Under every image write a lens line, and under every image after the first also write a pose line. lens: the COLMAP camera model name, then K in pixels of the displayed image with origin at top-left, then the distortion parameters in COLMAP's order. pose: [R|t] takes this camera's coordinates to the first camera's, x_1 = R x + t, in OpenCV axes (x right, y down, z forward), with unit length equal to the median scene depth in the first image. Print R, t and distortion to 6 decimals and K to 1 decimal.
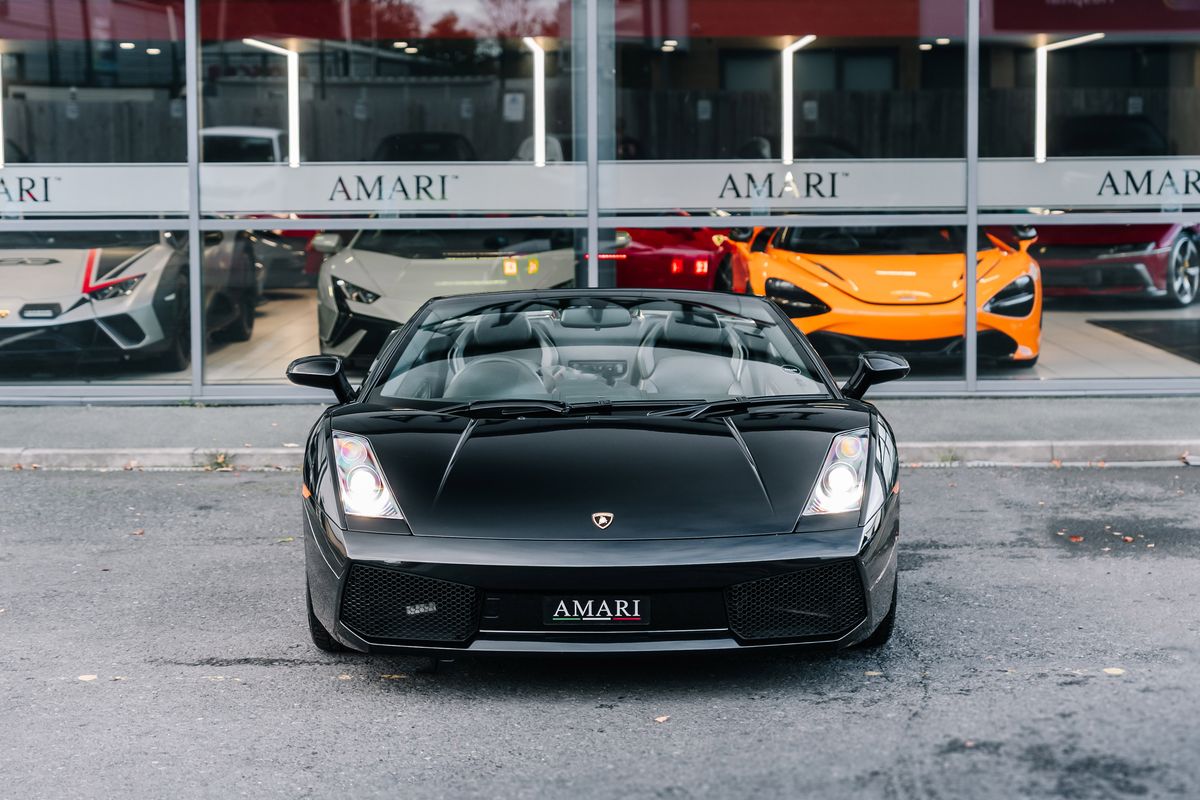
lens RADIAL K [[2437.5, 0, 629.3], [0, 2437.5, 366.3], [0, 0, 1]] dist [0.032423, 0.027726]
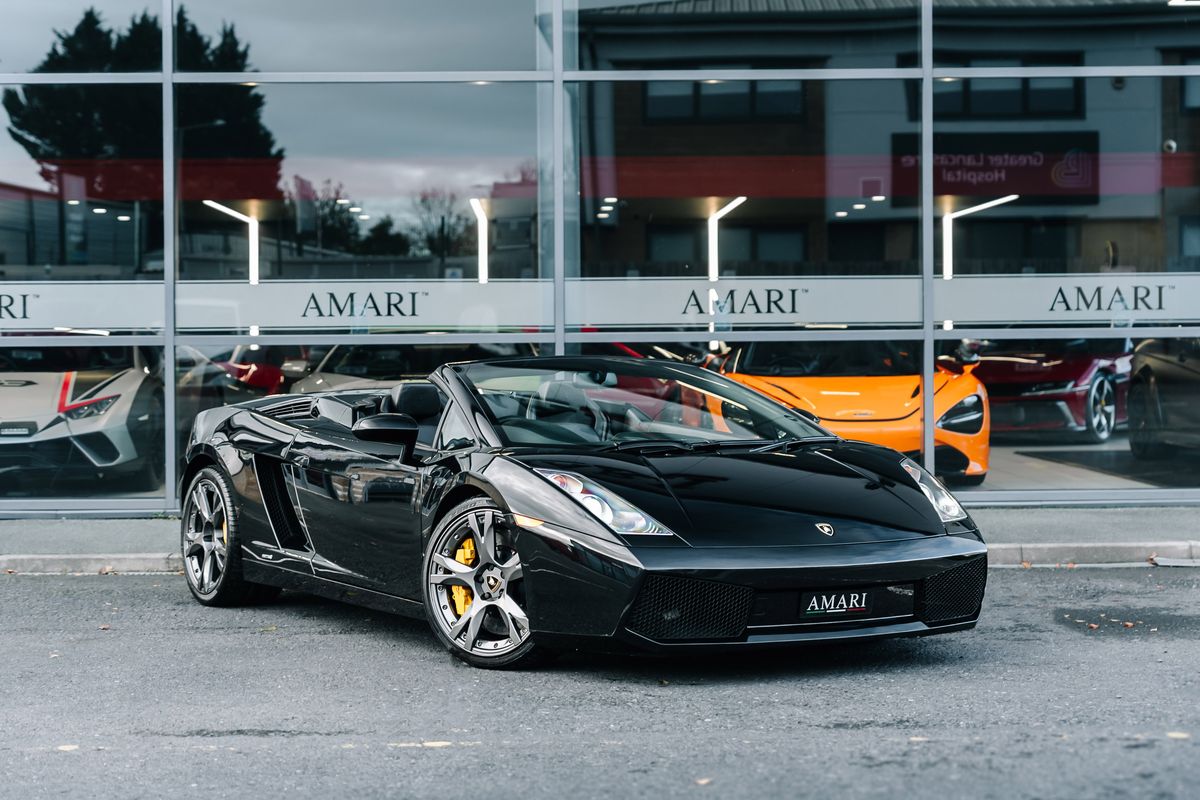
lens RADIAL K [[2192.5, 0, 583.6], [0, 2192.5, 378.9], [0, 0, 1]] dist [0.029593, -0.038387]
pose [[0.999837, -0.001972, 0.017932, -0.021522], [0.003272, 0.997345, -0.072746, 0.025394], [-0.017741, 0.072793, 0.997189, 0.082005]]
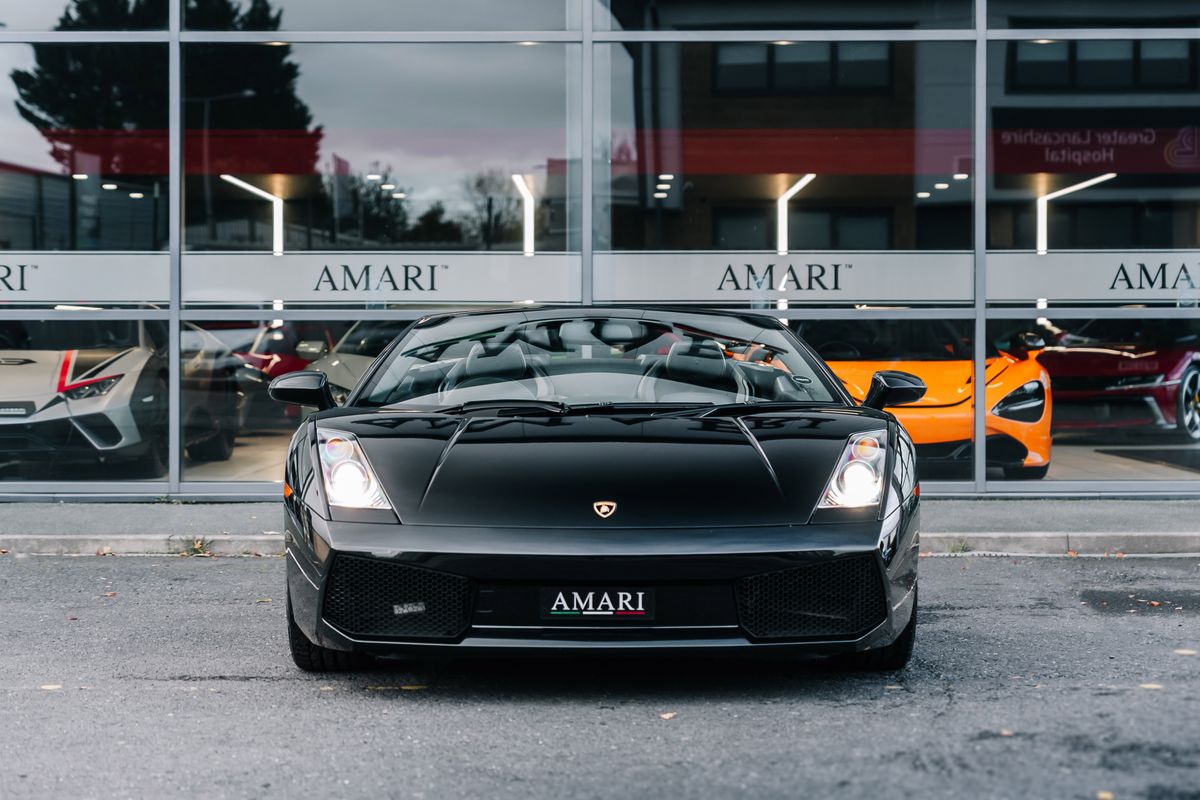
lens RADIAL K [[2480.5, 0, 604.3], [0, 2480.5, 383.6], [0, 0, 1]] dist [0.033976, 0.024912]
pose [[0.999975, 0.005001, -0.004946, -0.003162], [-0.005357, 0.997185, -0.074792, 0.041755], [0.004558, 0.074817, 0.997187, 0.022720]]
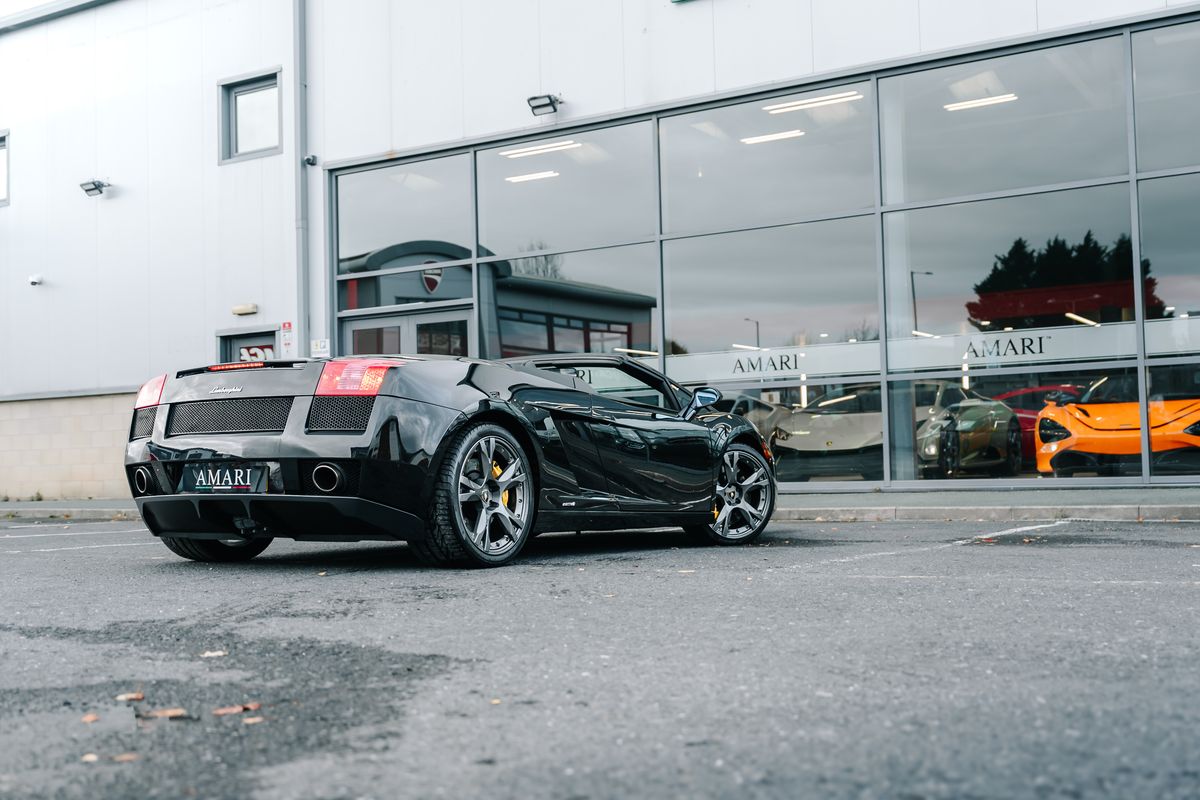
lens RADIAL K [[1313.4, 0, 594.5], [0, 1313.4, 400.3], [0, 0, 1]] dist [-0.002528, -0.000716]
pose [[0.849413, -0.041374, -0.526104, 0.272379], [-0.025100, 0.992626, -0.118586, 0.060783], [0.527131, 0.113934, 0.842112, 0.187770]]
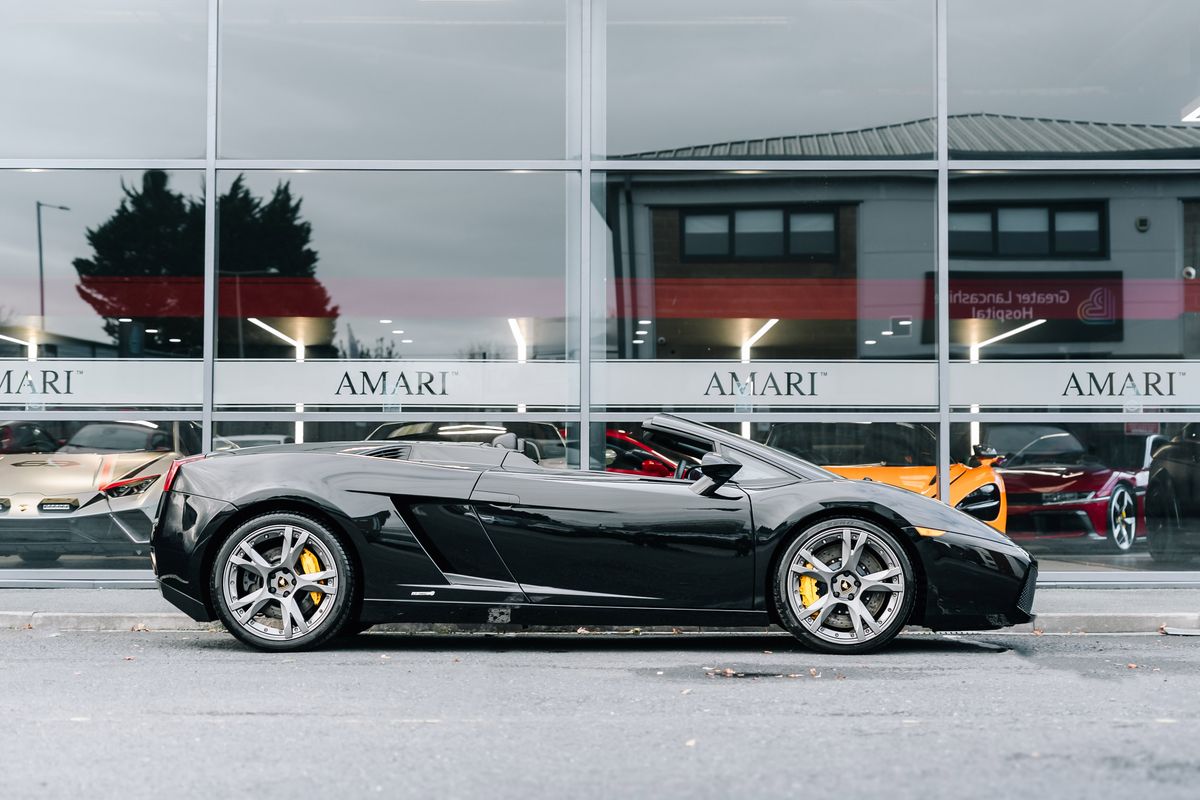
lens RADIAL K [[2138.3, 0, 588.0], [0, 2138.3, 395.2], [0, 0, 1]] dist [0.015925, 0.096431]
pose [[0.999970, 0.007732, -0.000752, -0.013056], [-0.007761, 0.990393, -0.138060, 0.059394], [-0.000322, 0.138062, 0.990424, 0.082583]]
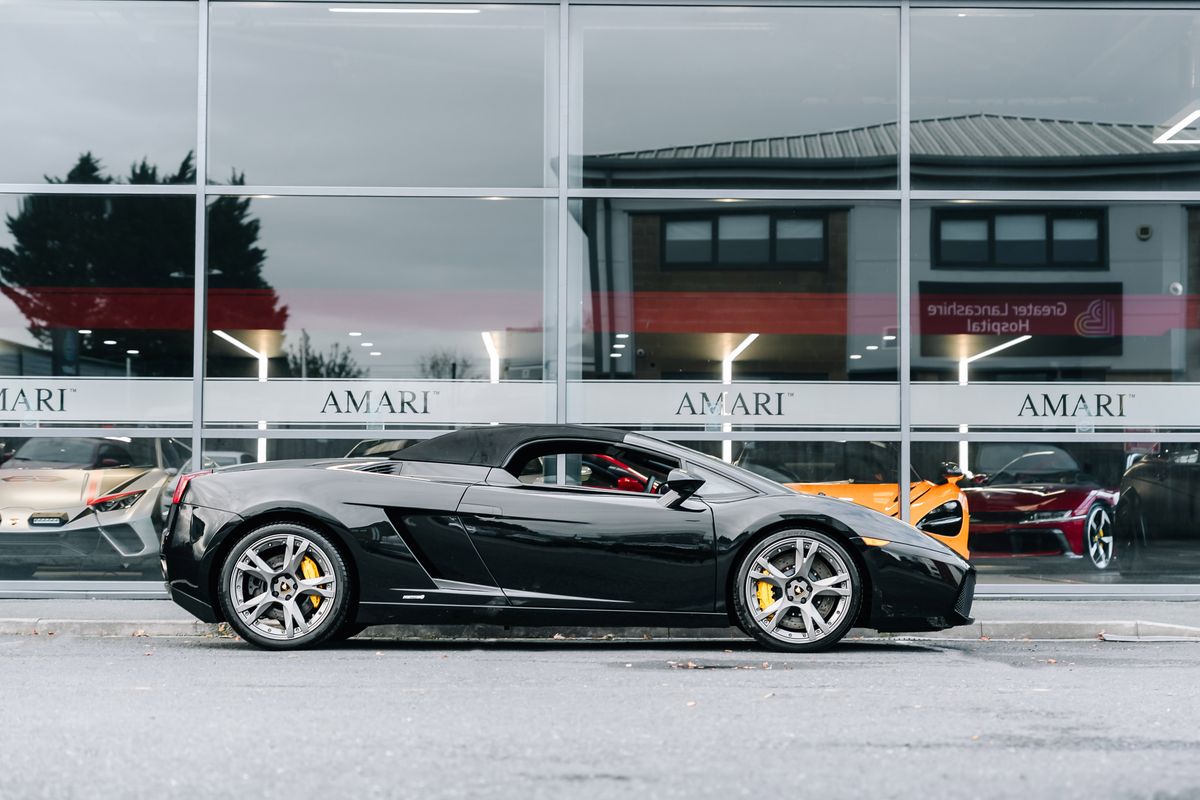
lens RADIAL K [[2375.8, 0, 624.5], [0, 2375.8, 417.8], [0, 0, 1]] dist [0.037695, -0.055017]
pose [[0.999617, 0.011133, 0.025342, -0.013808], [-0.007645, 0.990980, -0.133795, 0.076292], [-0.026603, 0.133550, 0.990685, -0.062209]]
